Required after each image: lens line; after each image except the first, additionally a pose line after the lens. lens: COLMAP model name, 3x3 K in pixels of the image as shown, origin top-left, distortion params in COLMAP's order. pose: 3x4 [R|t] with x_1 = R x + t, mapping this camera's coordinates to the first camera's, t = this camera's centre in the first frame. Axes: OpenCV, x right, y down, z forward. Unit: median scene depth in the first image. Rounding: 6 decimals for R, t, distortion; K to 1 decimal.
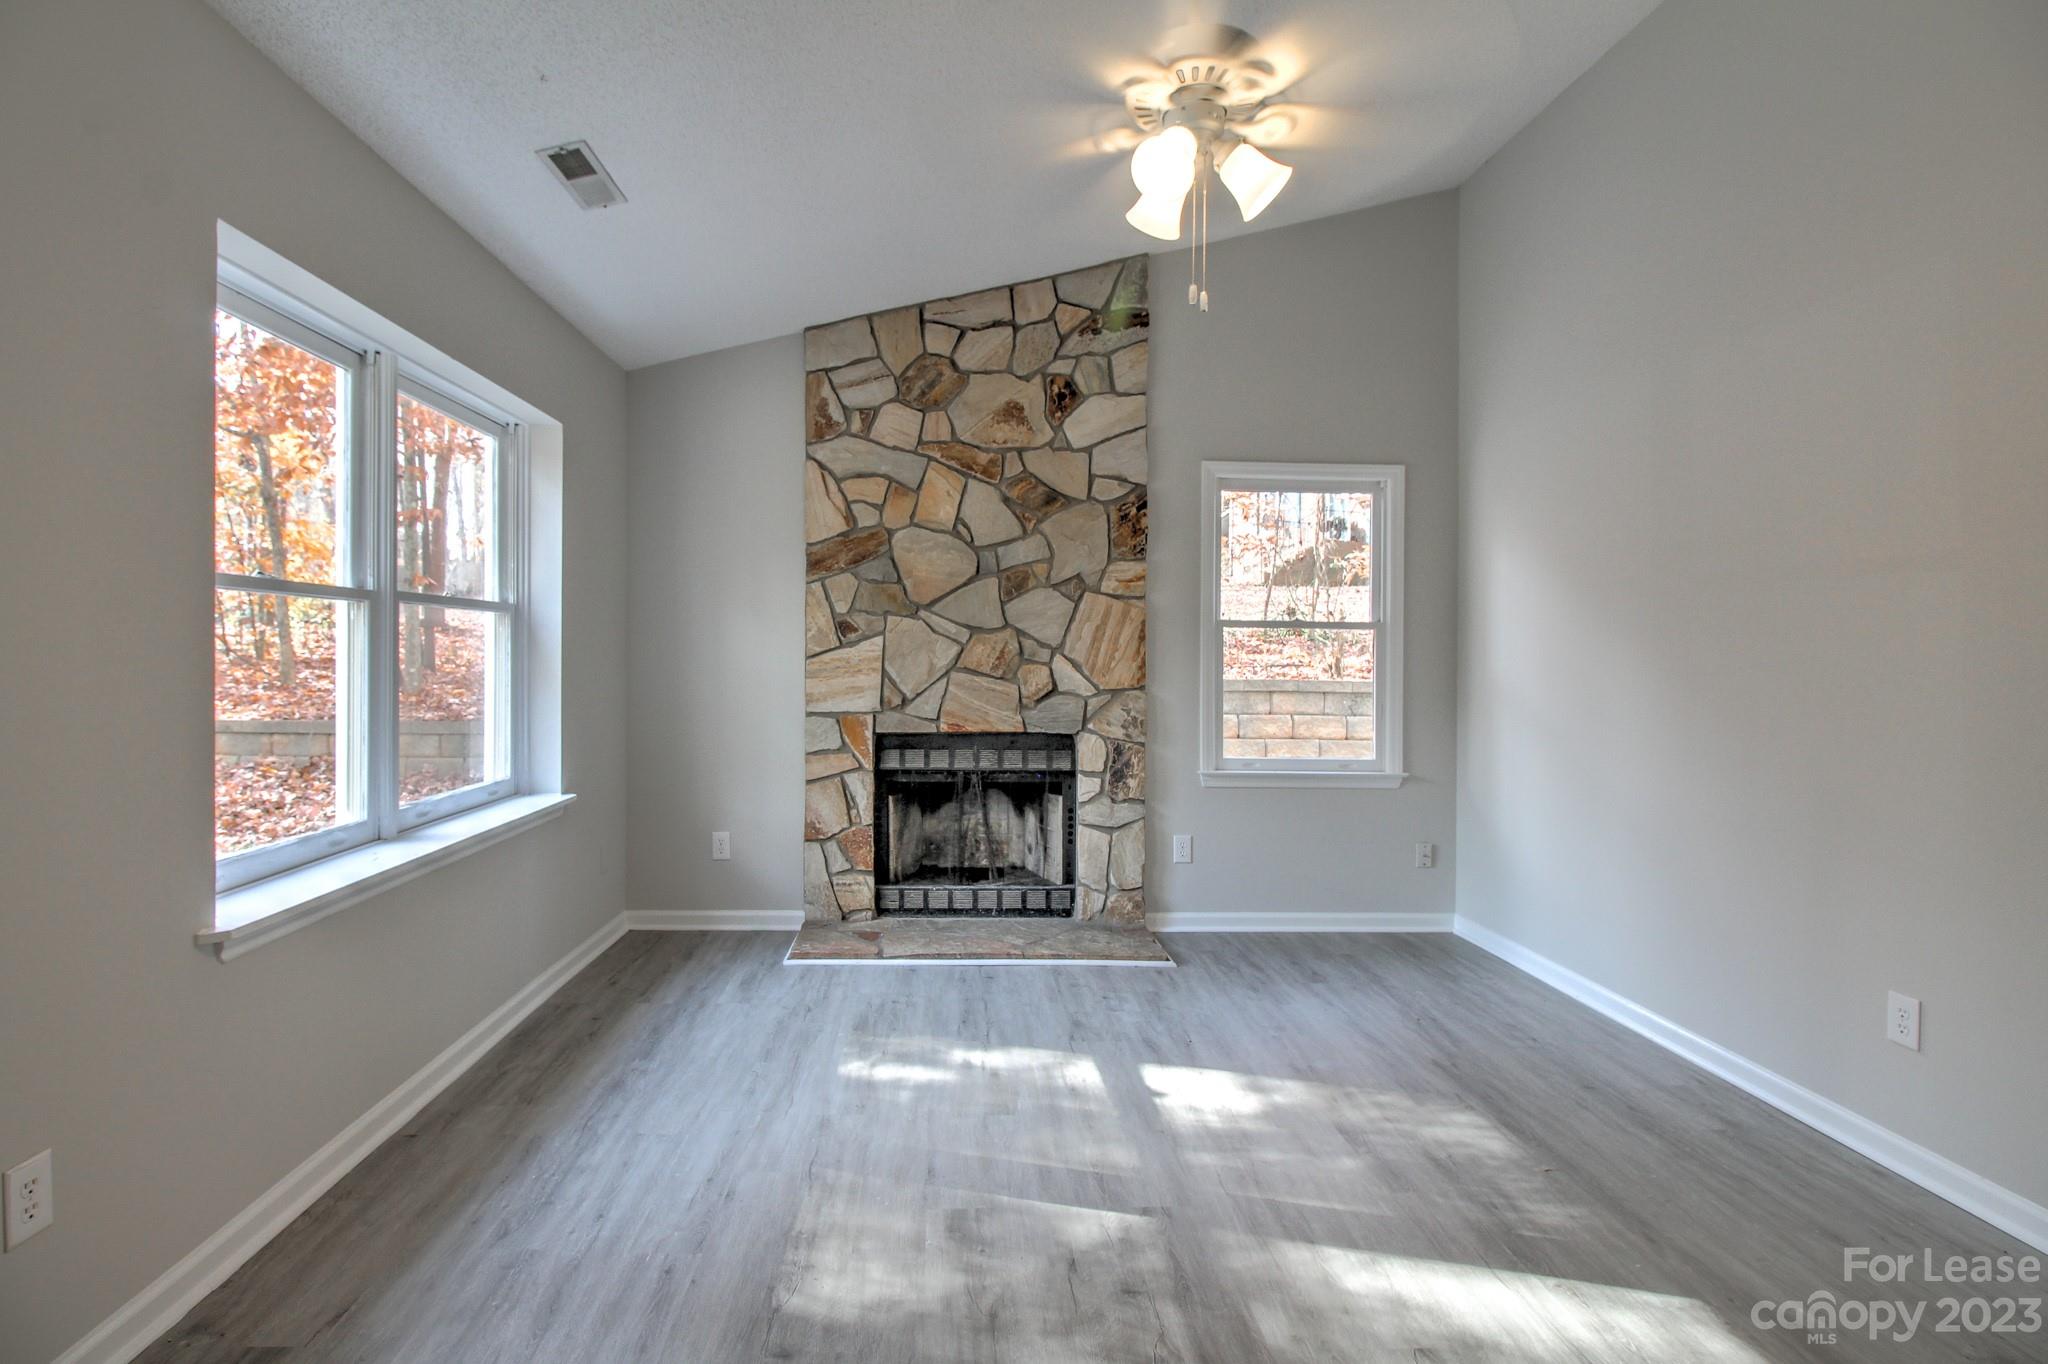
lens RADIAL K [[975.2, 0, 1024.0], [0, 975.2, 682.0], [0, 0, 1]] dist [0.021413, -0.012286]
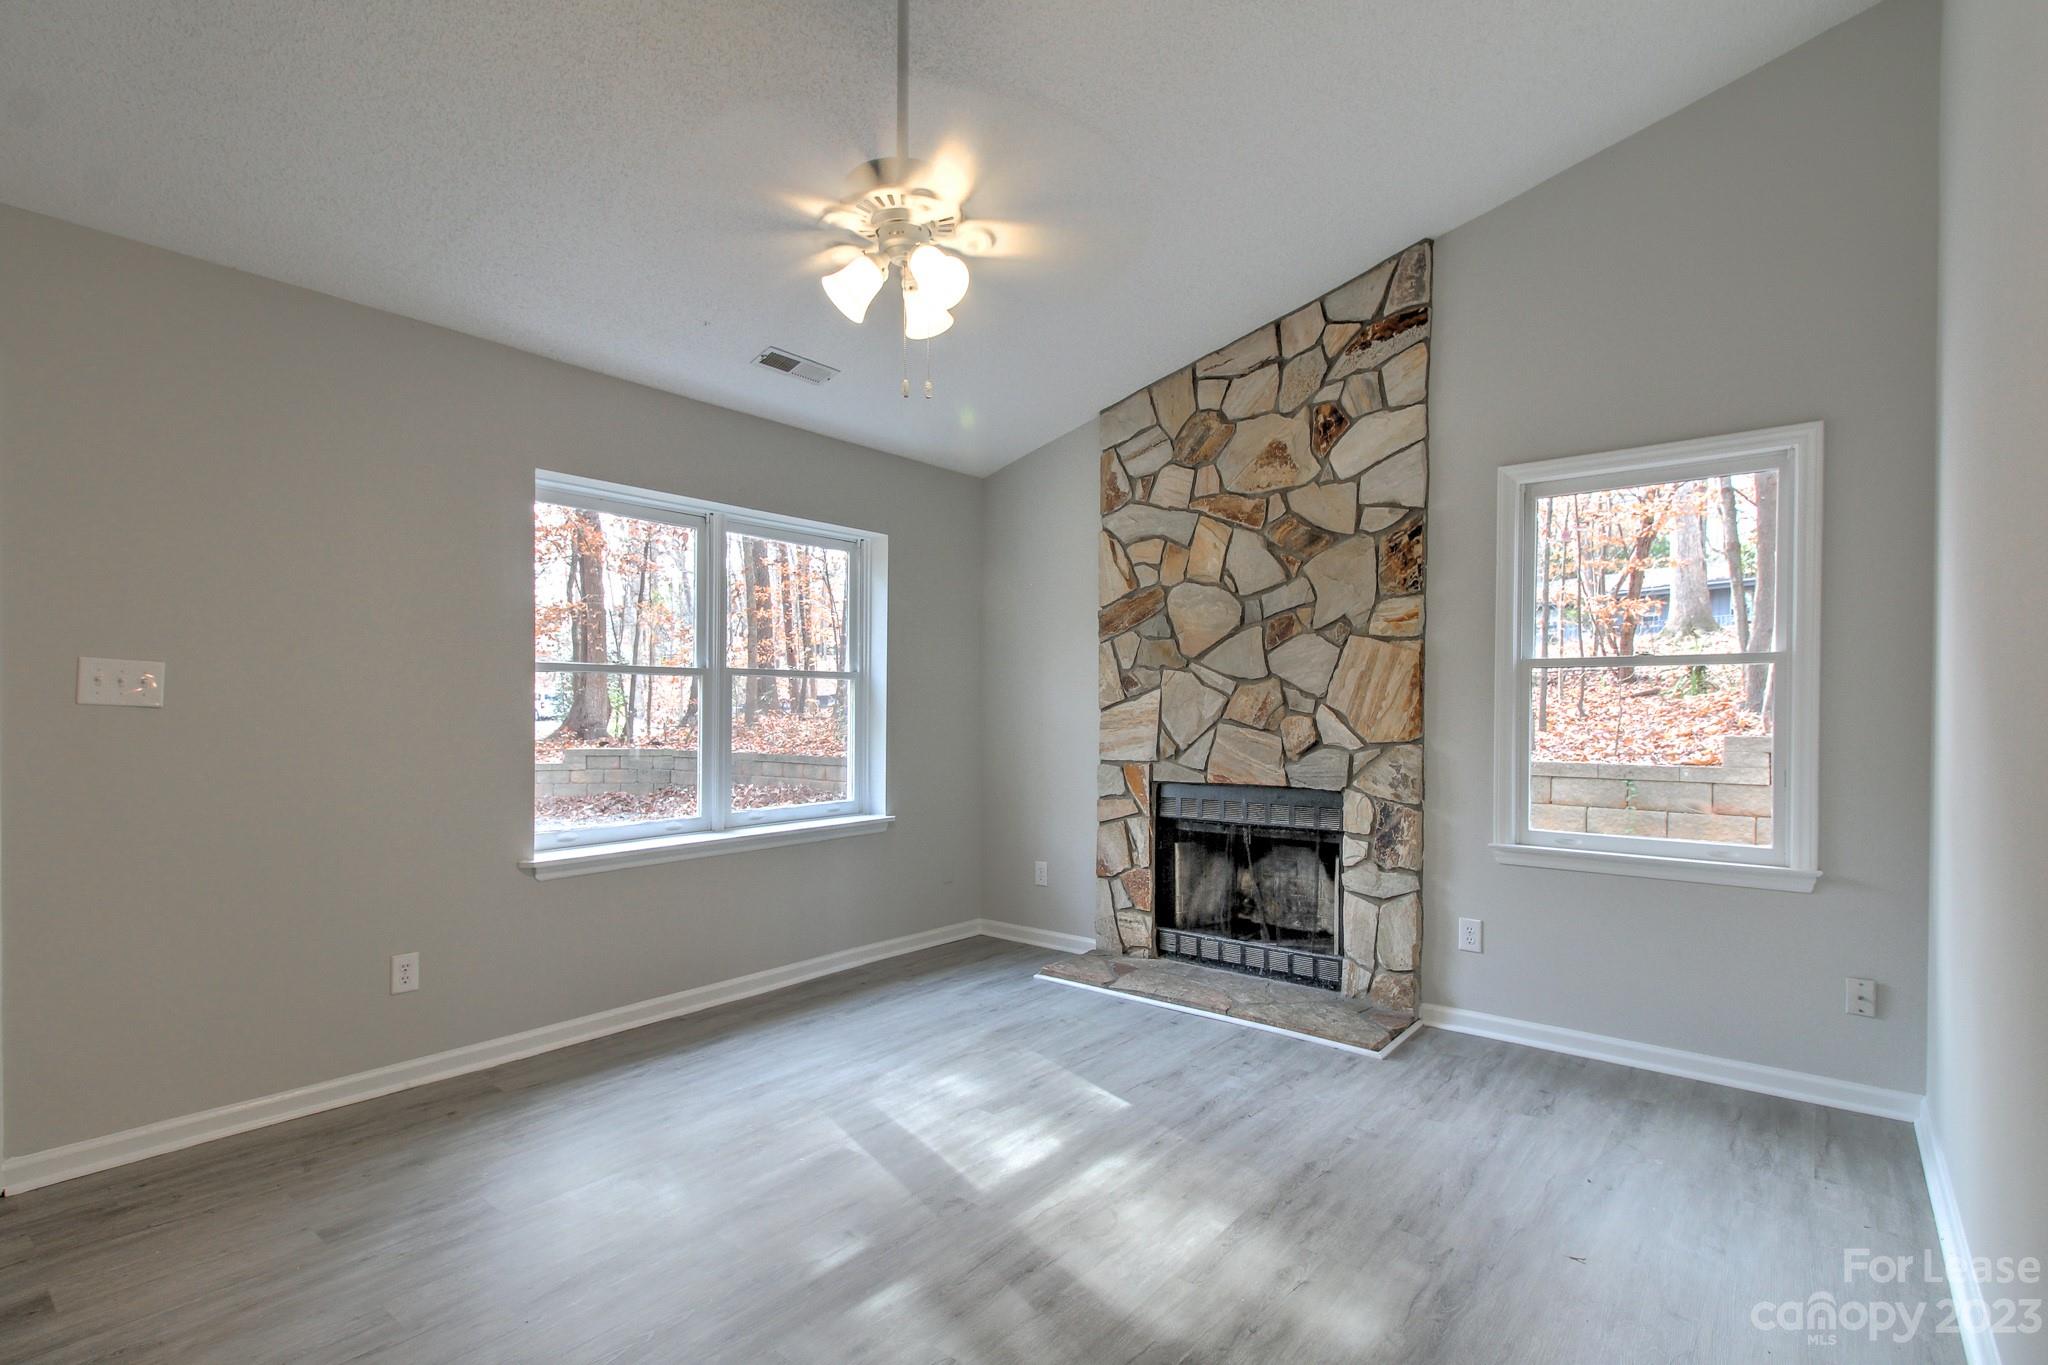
lens RADIAL K [[1014.0, 0, 1021.7], [0, 1014.0, 736.0], [0, 0, 1]] dist [0.030664, -0.000453]
pose [[0.736717, 0.007499, -0.676160, 0.481808], [-0.010494, 0.999945, -0.000344, 0.005001], [0.676120, 0.007349, 0.736755, 0.095725]]
